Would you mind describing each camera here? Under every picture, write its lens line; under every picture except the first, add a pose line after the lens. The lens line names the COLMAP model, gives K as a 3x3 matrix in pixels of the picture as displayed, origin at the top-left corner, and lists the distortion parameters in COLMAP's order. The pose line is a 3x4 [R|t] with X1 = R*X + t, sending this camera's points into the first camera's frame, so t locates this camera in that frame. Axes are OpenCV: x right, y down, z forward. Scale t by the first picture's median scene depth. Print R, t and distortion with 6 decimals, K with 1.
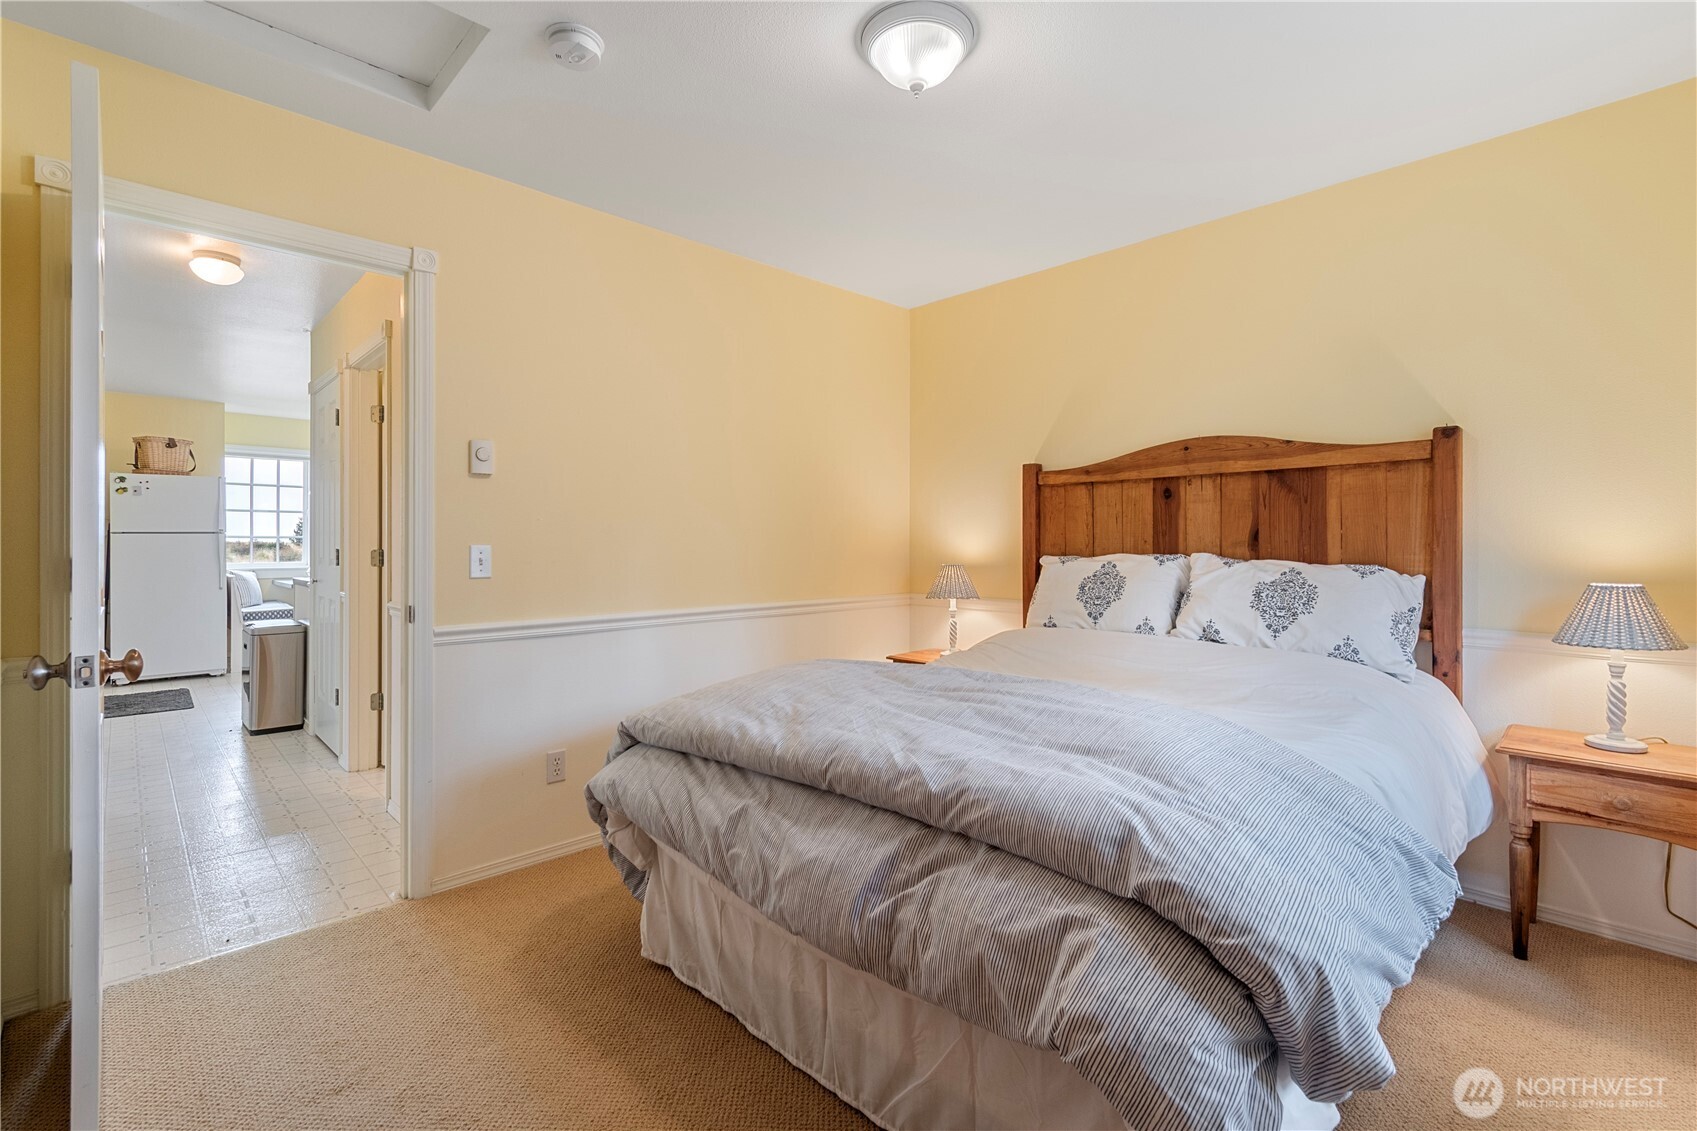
lens RADIAL K [[784.9, 0, 834.3], [0, 784.9, 537.7], [0, 0, 1]] dist [0.005869, -0.001540]
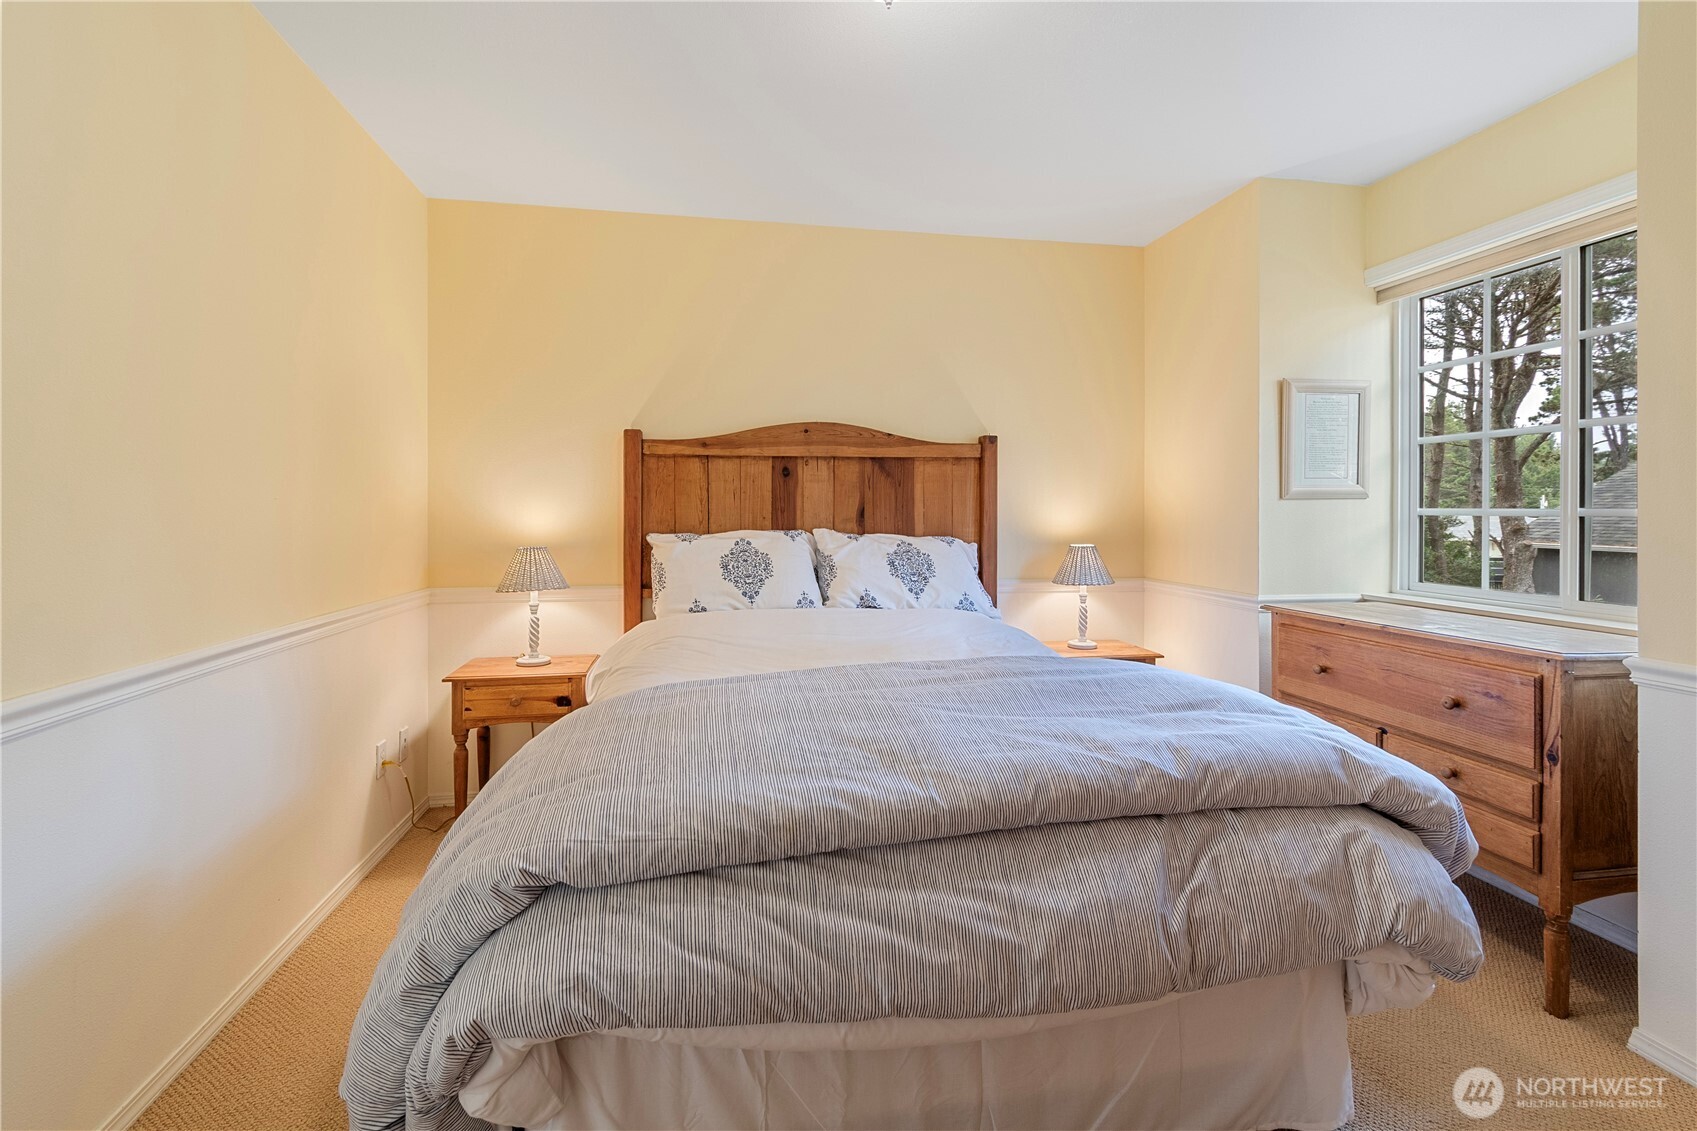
lens RADIAL K [[784.9, 0, 862.8], [0, 784.9, 515.7], [0, 0, 1]] dist [0.005869, -0.001540]
pose [[0.528673, -0.001051, 0.848825, -0.444204], [-0.006583, 0.999964, 0.005338, -0.004784], [-0.848800, -0.008410, 0.528647, 0.393377]]
